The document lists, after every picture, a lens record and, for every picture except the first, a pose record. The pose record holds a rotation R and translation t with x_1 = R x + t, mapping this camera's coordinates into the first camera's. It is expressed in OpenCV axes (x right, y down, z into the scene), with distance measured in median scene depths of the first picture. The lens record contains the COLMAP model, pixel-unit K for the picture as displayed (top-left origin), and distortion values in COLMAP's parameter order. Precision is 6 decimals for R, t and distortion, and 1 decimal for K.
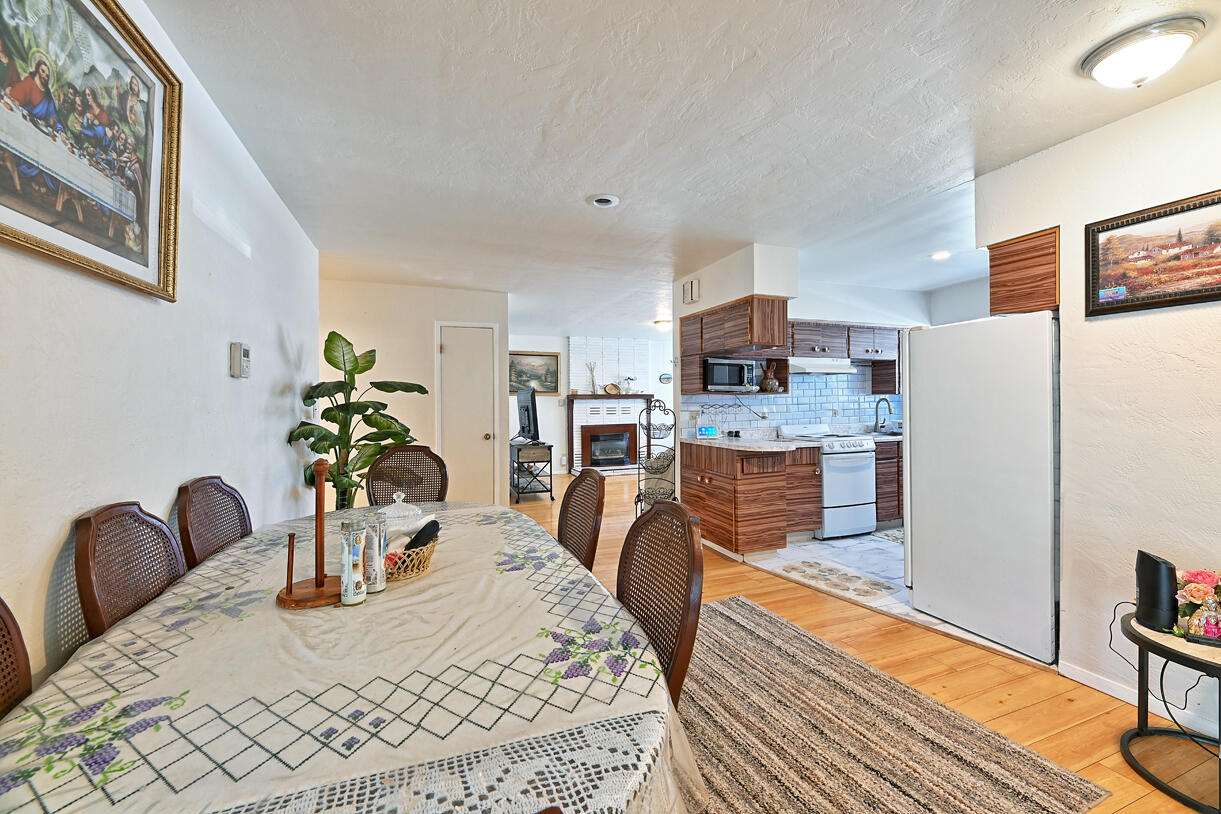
lens RADIAL K [[492.5, 0, 606.6], [0, 492.5, 405.9], [0, 0, 1]] dist [-0.000127, -0.003099]
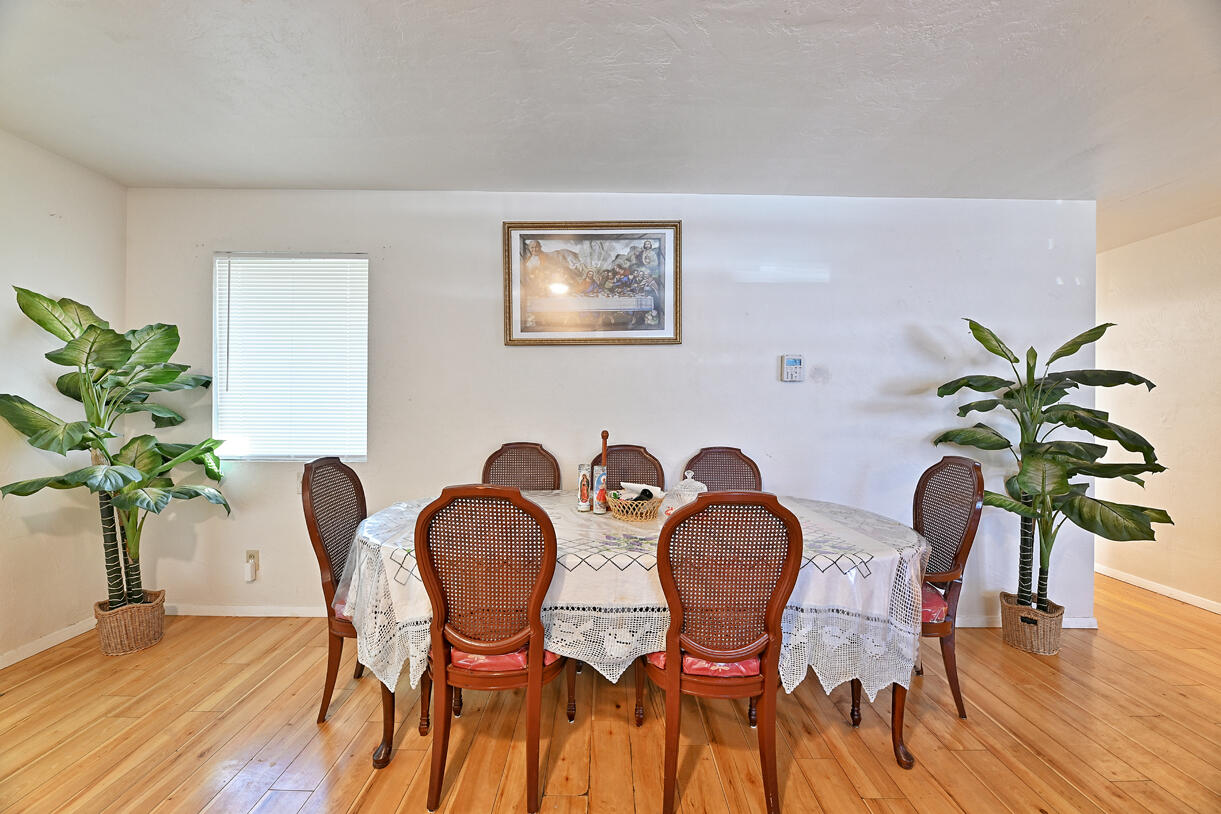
lens RADIAL K [[492.5, 0, 606.6], [0, 492.5, 405.9], [0, 0, 1]] dist [-0.000127, -0.003099]
pose [[-0.337846, 0.005724, -0.941184, 0.165713], [-0.013178, 0.999855, 0.010811, 0.000110], [0.941109, 0.016056, -0.337722, 0.246089]]
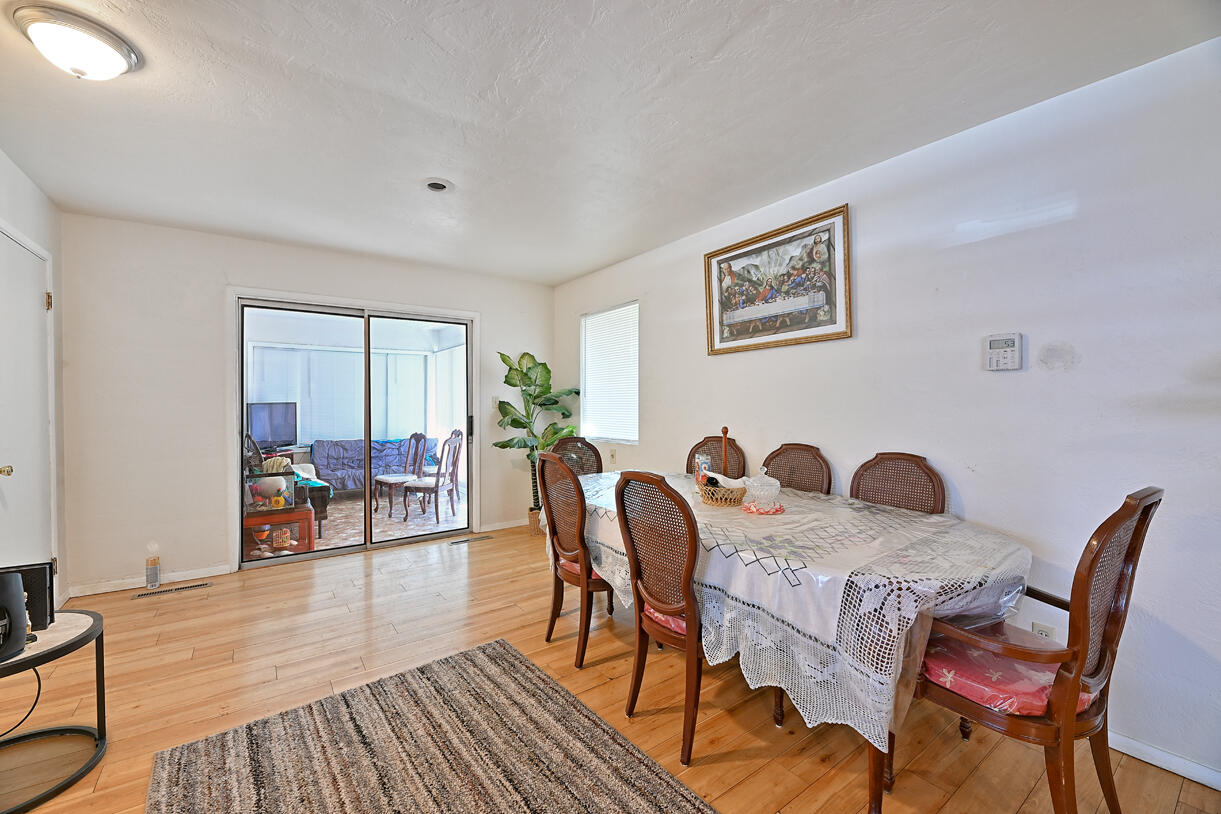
lens RADIAL K [[492.5, 0, 606.6], [0, 492.5, 405.9], [0, 0, 1]] dist [-0.000127, -0.003099]
pose [[-0.963738, 0.004678, -0.266808, 0.064255], [0.001461, 0.999924, 0.012256, -0.000147], [0.266845, 0.011422, -0.963672, 0.431722]]
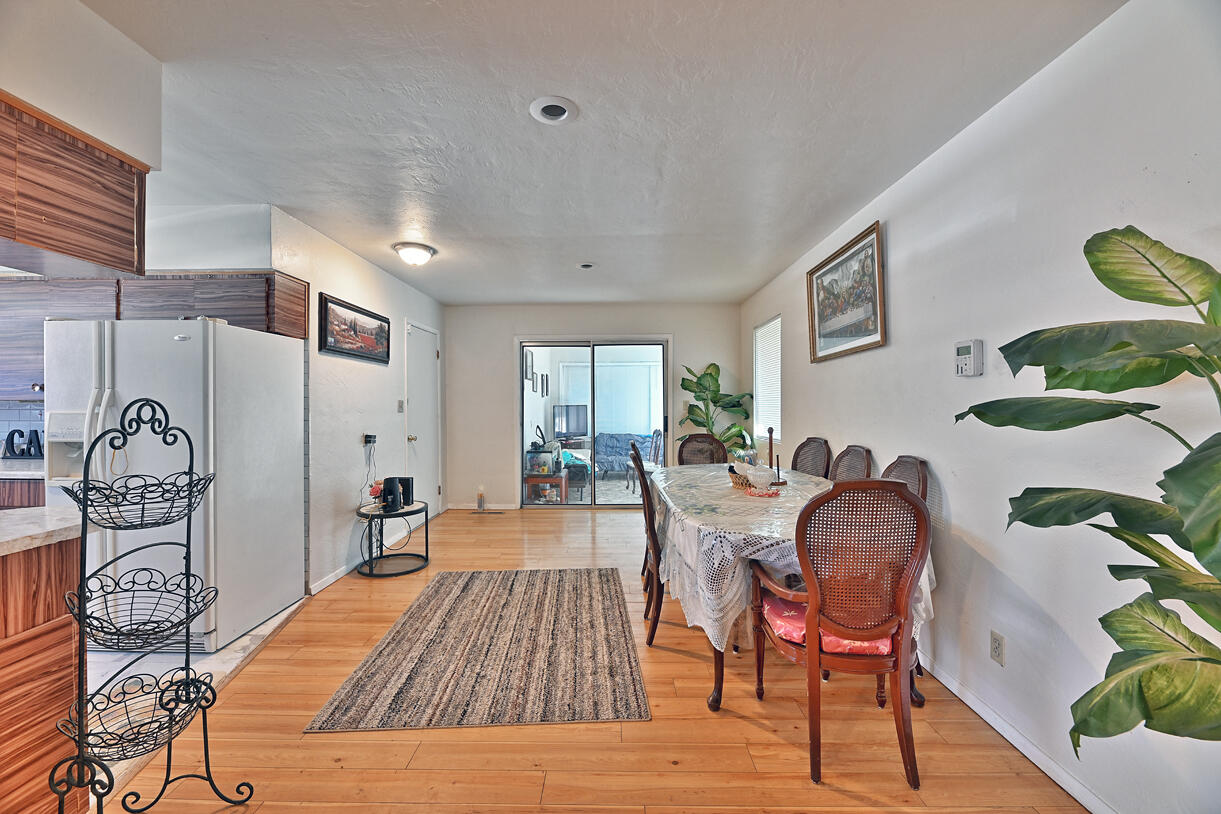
lens RADIAL K [[492.5, 0, 606.6], [0, 492.5, 405.9], [0, 0, 1]] dist [-0.000127, -0.003099]
pose [[-0.934127, 0.005691, 0.356895, -0.106572], [0.009283, 0.999922, 0.008353, -0.003549], [-0.356820, 0.011115, -0.934107, 0.542816]]
